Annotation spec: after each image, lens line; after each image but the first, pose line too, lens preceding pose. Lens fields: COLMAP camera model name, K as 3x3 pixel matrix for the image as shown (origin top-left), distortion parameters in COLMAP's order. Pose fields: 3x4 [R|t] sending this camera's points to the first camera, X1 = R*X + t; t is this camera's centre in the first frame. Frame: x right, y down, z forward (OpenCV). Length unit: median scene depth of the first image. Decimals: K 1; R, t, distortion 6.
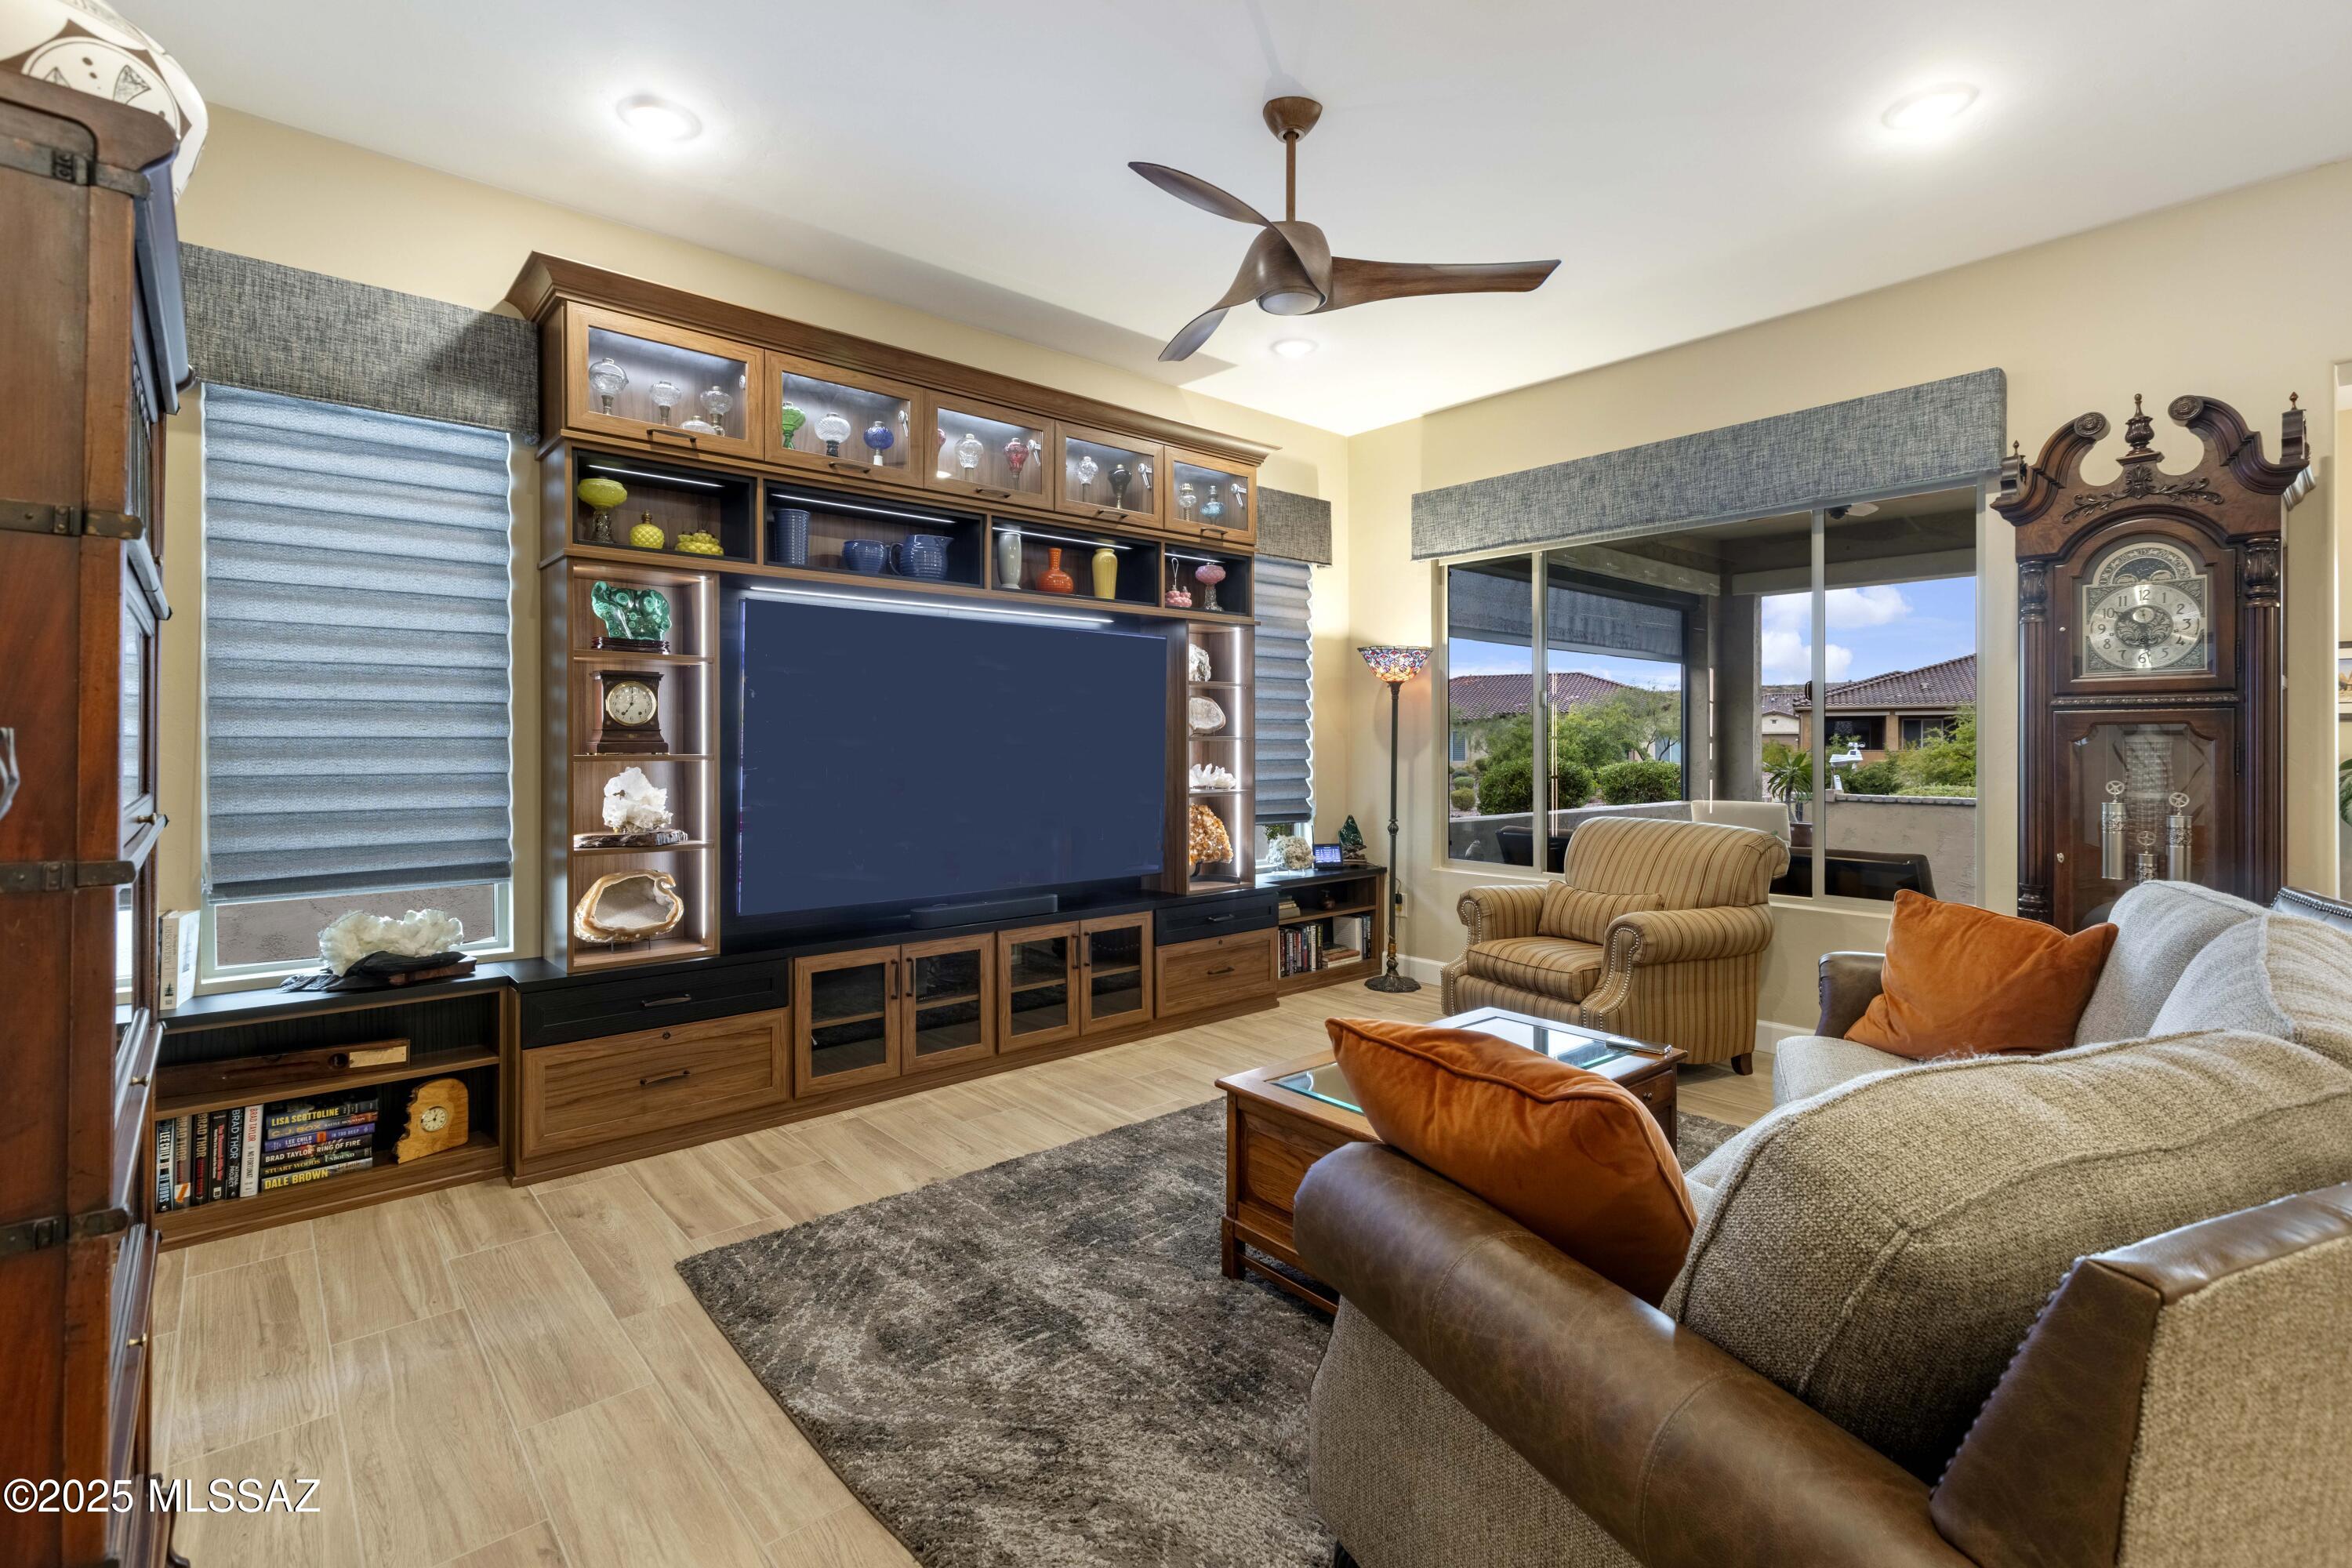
lens RADIAL K [[1066.3, 0, 1162.2], [0, 1066.3, 748.0], [0, 0, 1]] dist [0.001289, 0.000228]
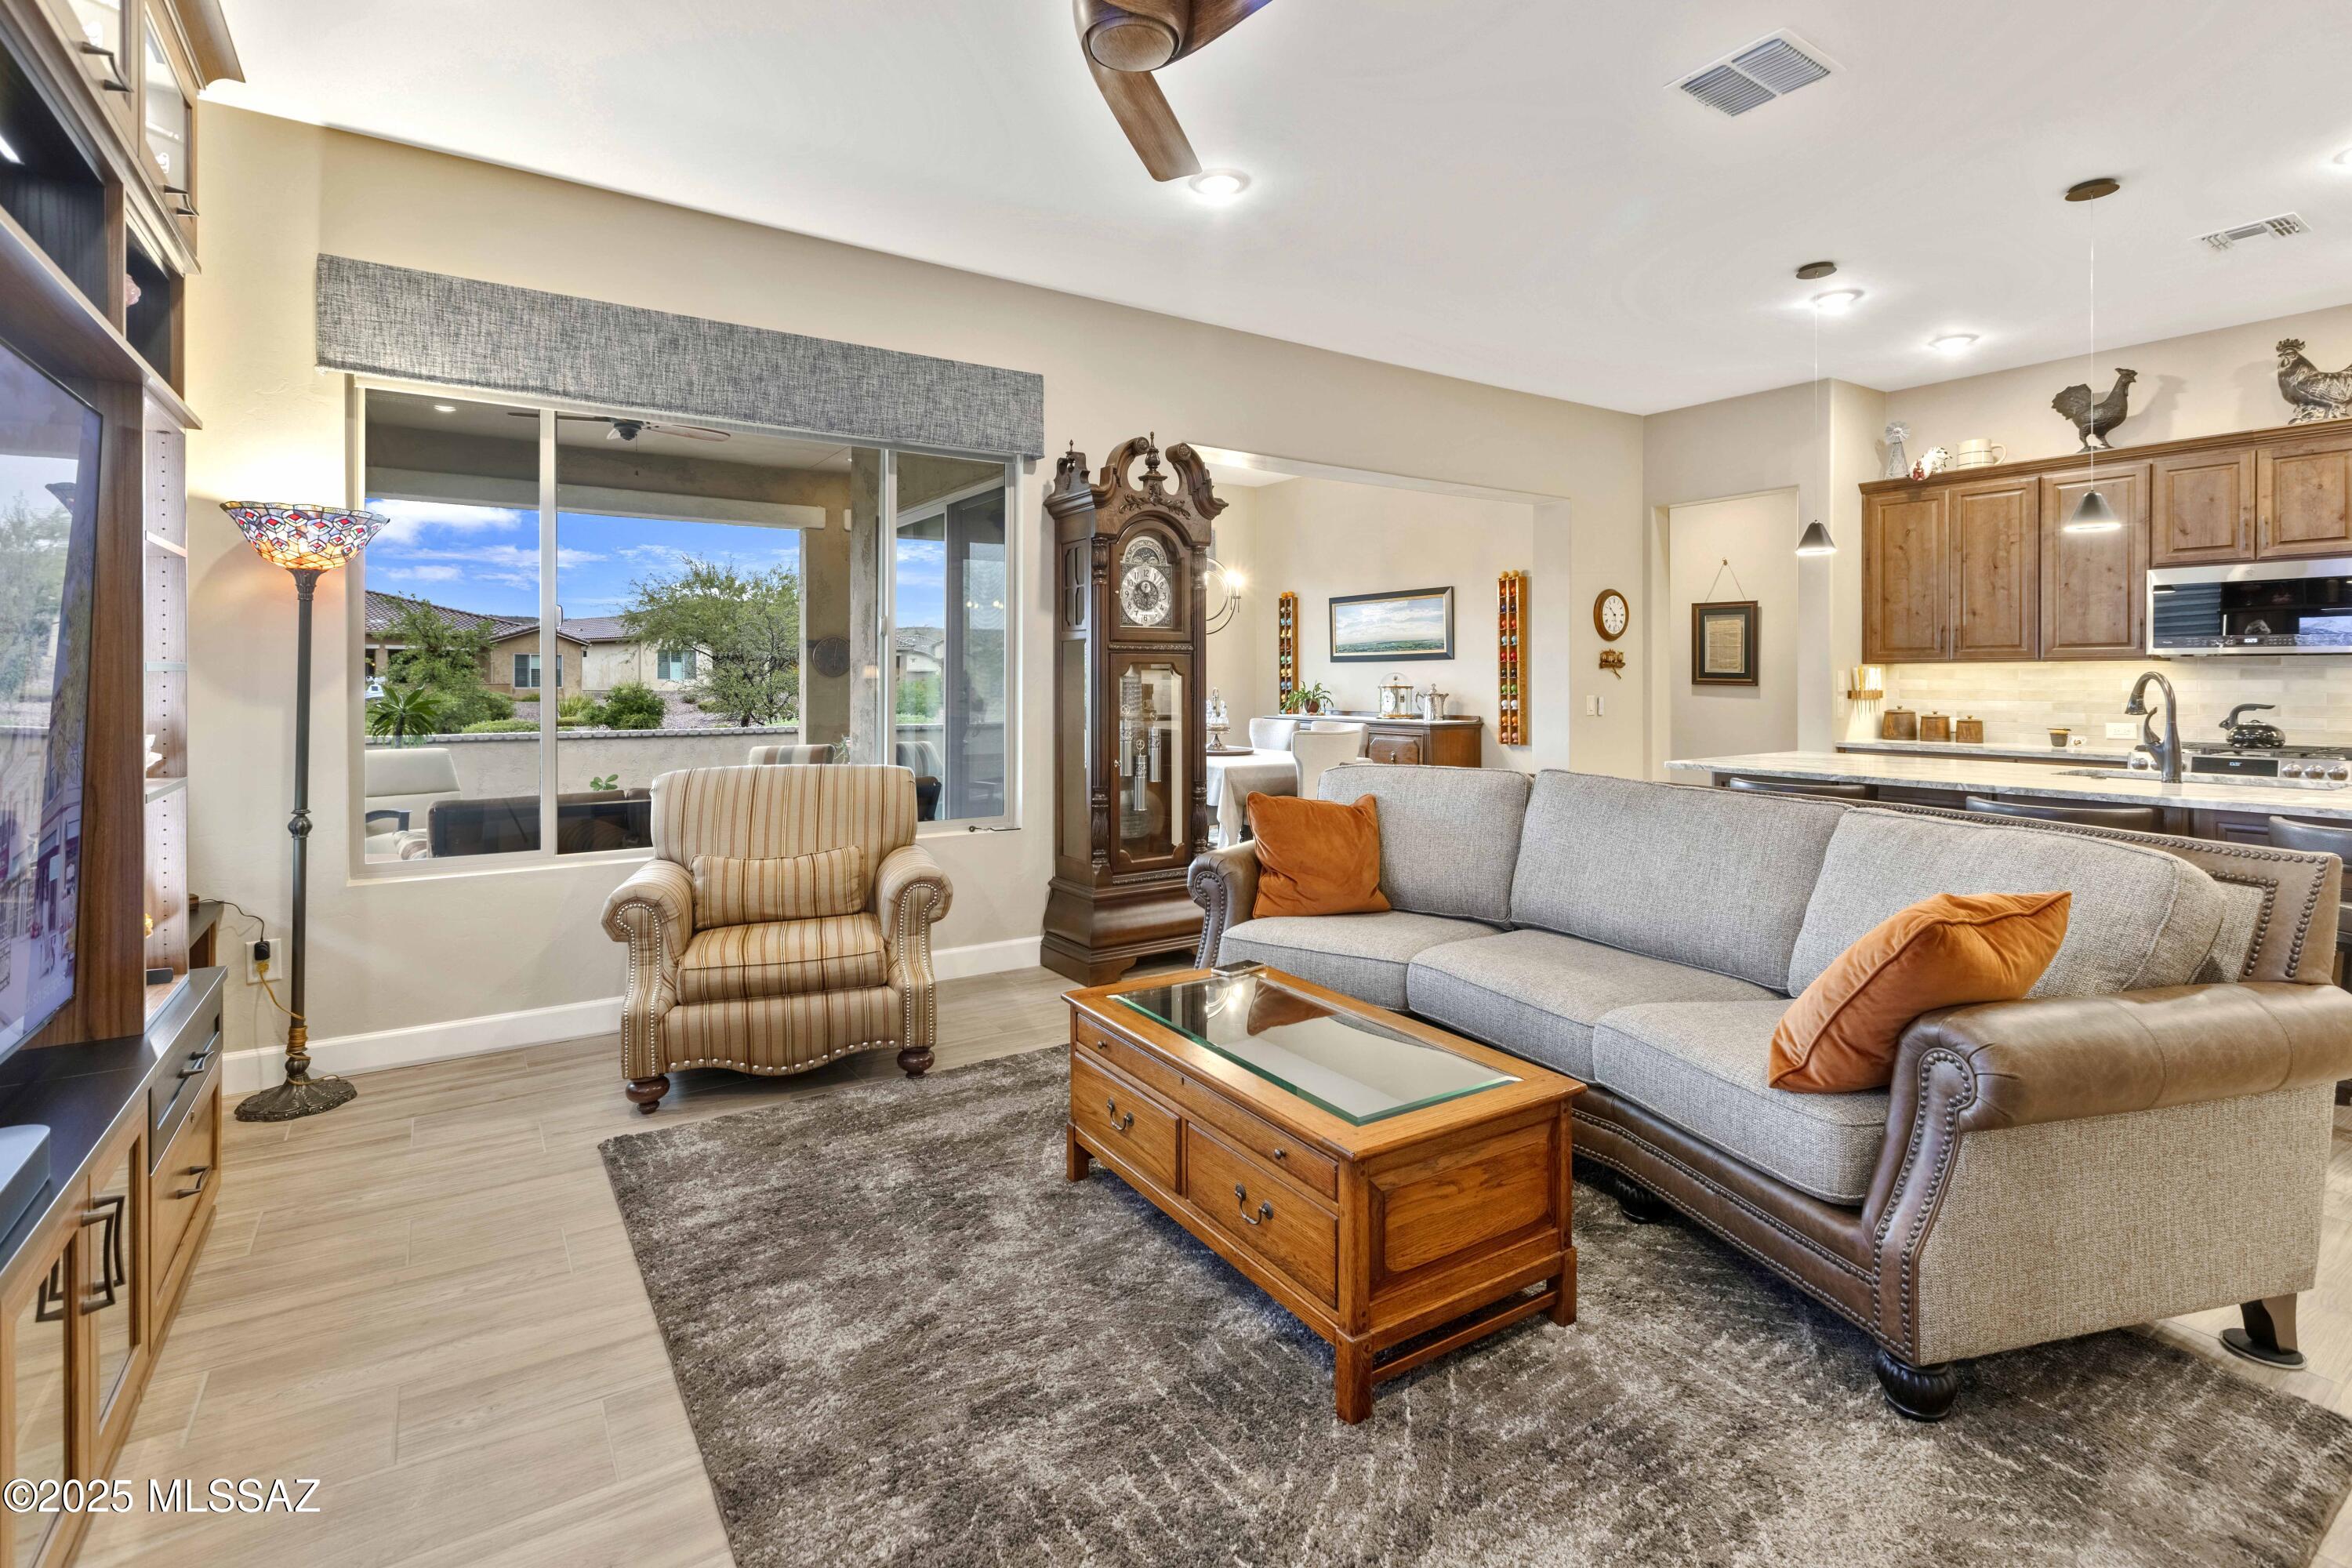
lens RADIAL K [[1098.5, 0, 1172.8], [0, 1098.5, 675.9], [0, 0, 1]] dist [0.001792, 0.000003]
pose [[0.127350, 0.002129, 0.991856, -0.424196], [0.001663, 0.999996, -0.002360, -0.003717], [-0.991856, 0.001950, 0.127346, 0.631658]]
